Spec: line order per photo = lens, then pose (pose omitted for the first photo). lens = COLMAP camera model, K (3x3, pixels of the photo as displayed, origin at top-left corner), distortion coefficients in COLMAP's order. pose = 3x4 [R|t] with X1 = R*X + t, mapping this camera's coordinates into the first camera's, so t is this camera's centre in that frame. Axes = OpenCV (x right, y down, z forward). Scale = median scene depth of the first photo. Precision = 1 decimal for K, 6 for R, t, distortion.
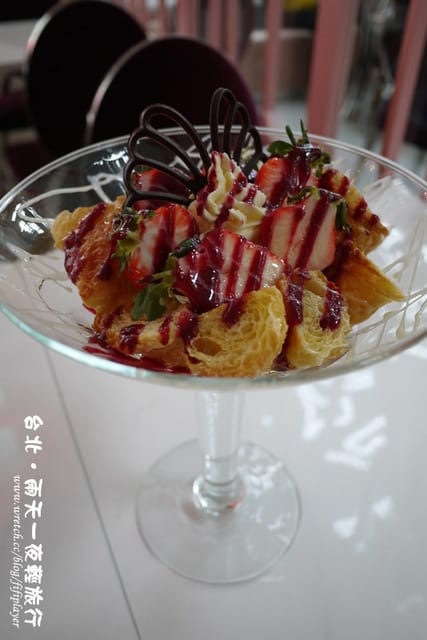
lens RADIAL K [[533.9, 0, 213.5], [0, 533.9, 320.0], [0, 0, 1]] dist [-0.077078, 0.002357]
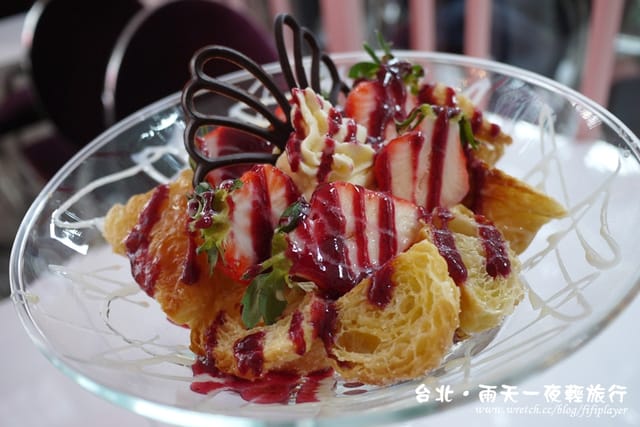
lens RADIAL K [[533.9, 0, 320.0], [0, 533.9, 213.5], [0, 0, 1]] dist [-0.077078, 0.002357]
pose [[0.965657, -0.232747, 0.115481, -0.096334], [0.242656, 0.966755, -0.080644, -0.067516], [-0.092872, 0.105897, 0.990031, 0.238946]]
